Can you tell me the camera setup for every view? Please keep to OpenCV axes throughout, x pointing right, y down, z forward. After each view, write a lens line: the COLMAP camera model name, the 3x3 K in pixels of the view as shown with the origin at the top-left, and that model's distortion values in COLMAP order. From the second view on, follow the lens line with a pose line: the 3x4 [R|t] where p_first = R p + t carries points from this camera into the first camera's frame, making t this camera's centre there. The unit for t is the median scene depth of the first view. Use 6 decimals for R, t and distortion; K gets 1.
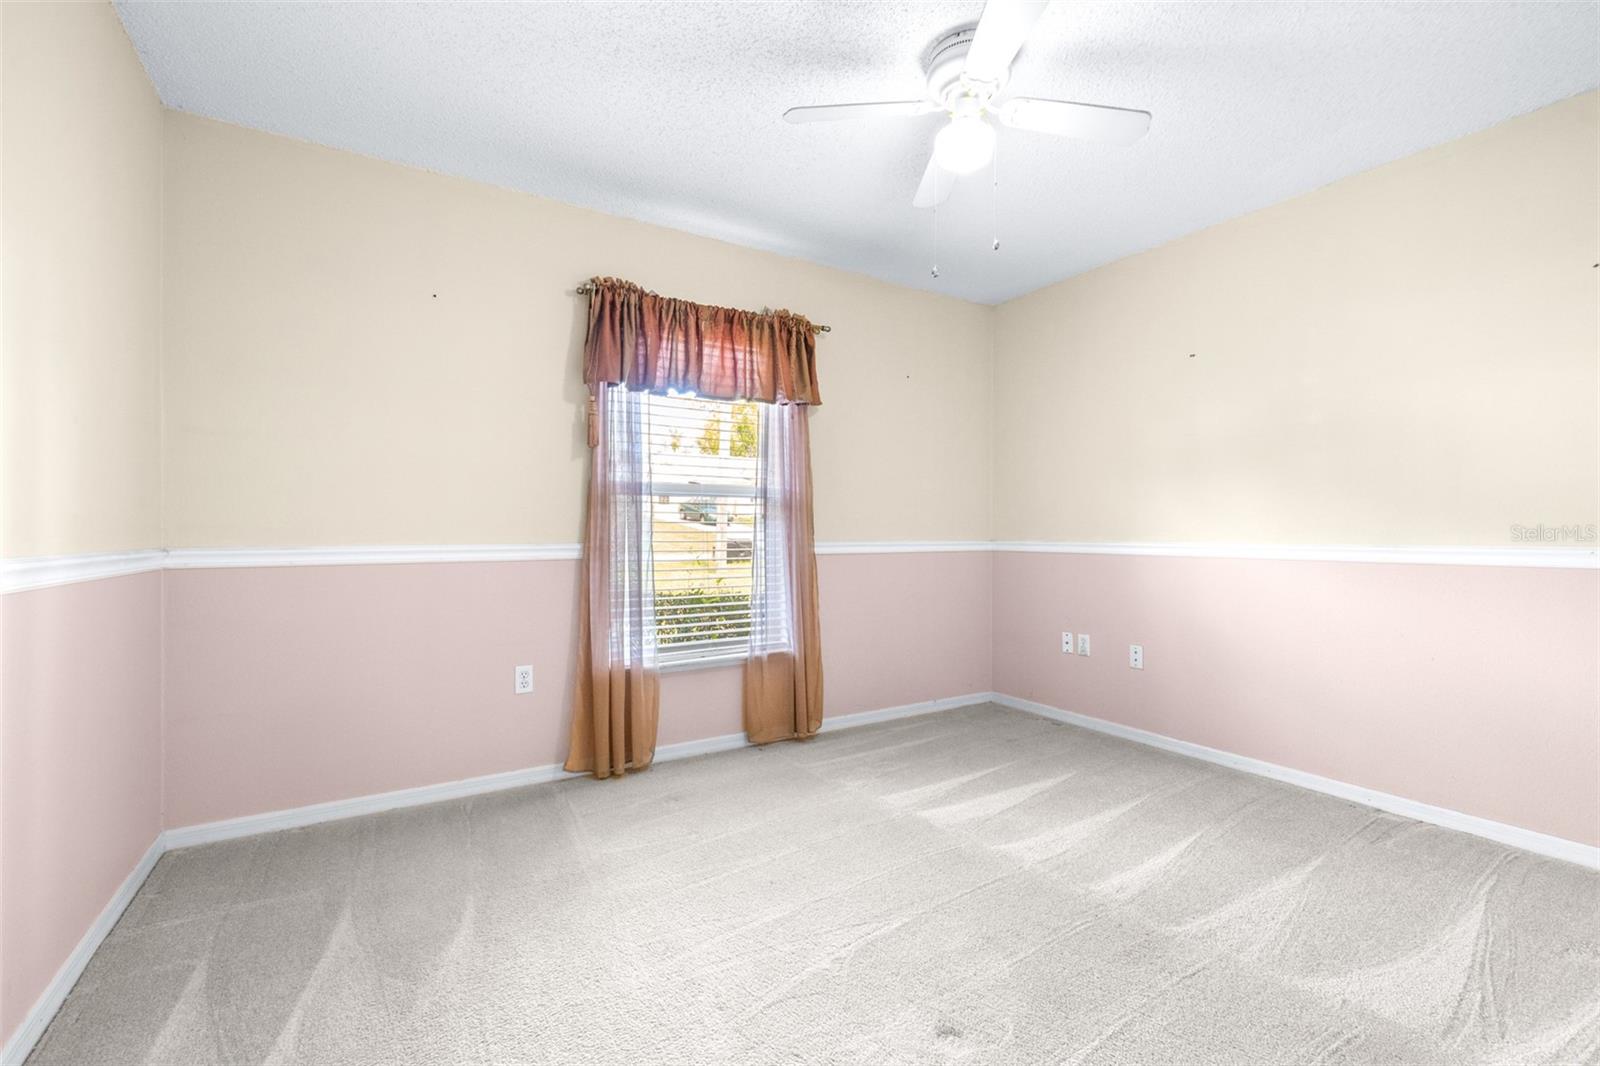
lens RADIAL K [[693.0, 0, 792.2], [0, 693.0, 540.3], [0, 0, 1]] dist [-0.000110, 0.000014]
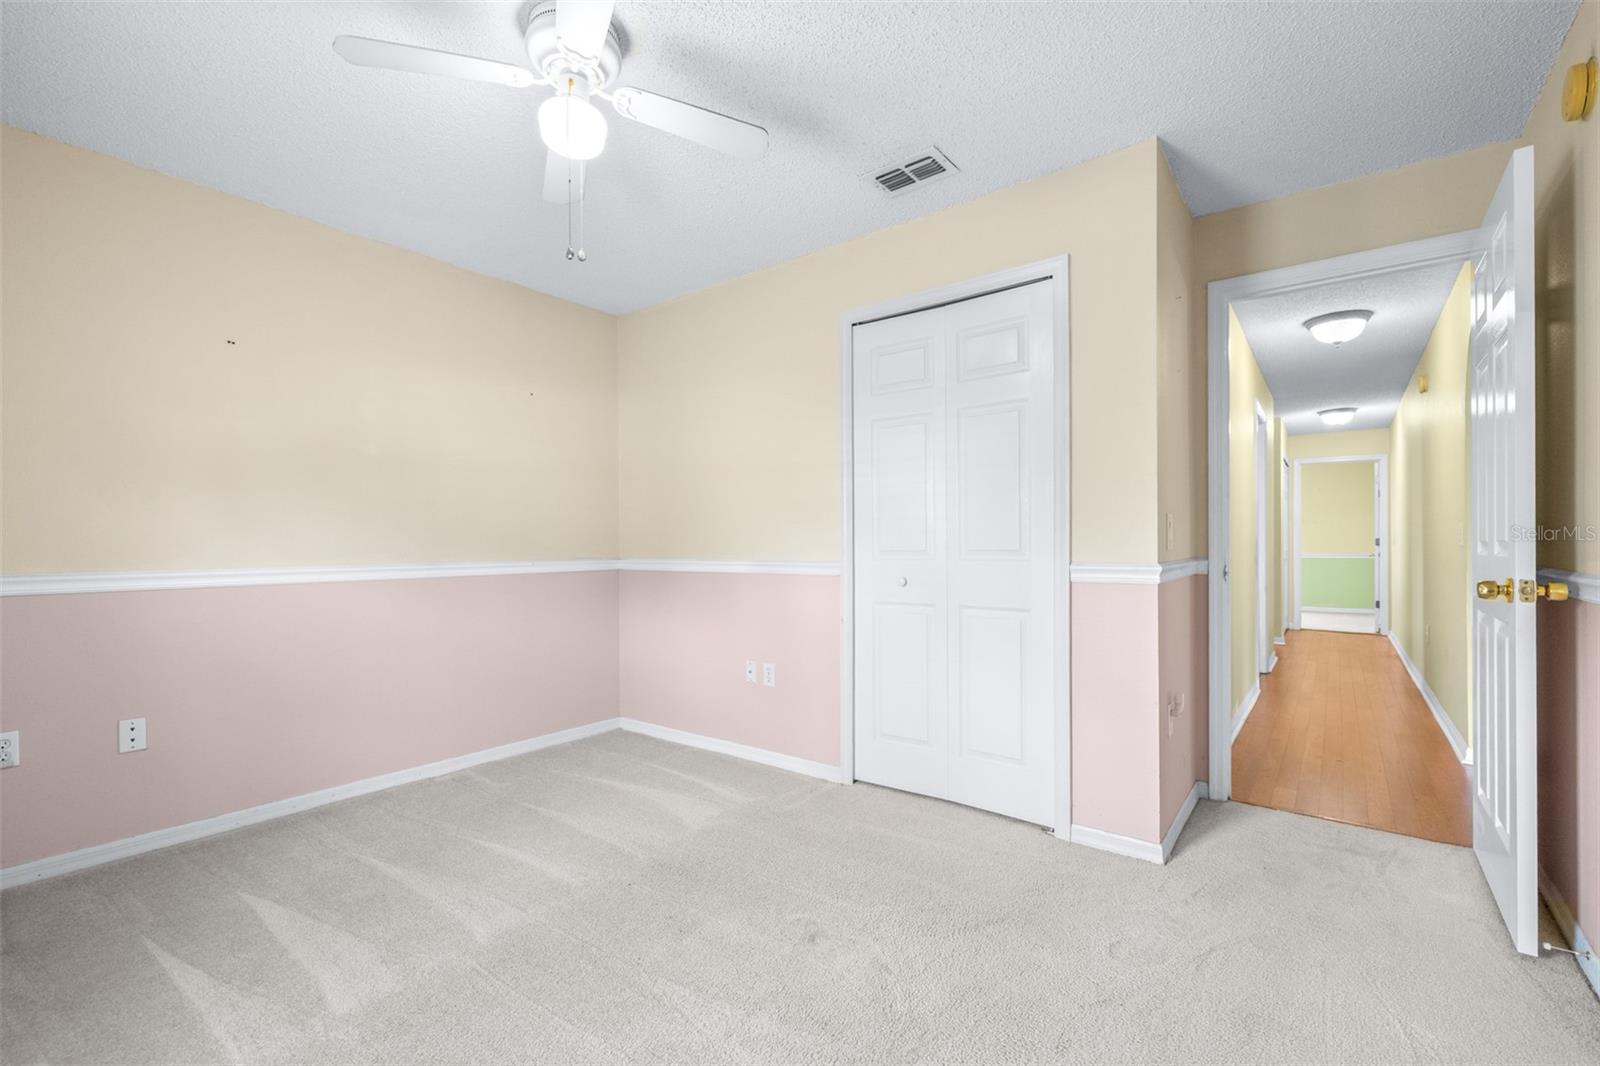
lens RADIAL K [[693.0, 0, 792.2], [0, 693.0, 540.3], [0, 0, 1]] dist [-0.000110, 0.000014]
pose [[-0.344378, 0.006107, 0.938811, -0.541384], [0.023075, 0.999732, 0.001961, -0.022072], [-0.938547, 0.022339, -0.344427, 0.822172]]
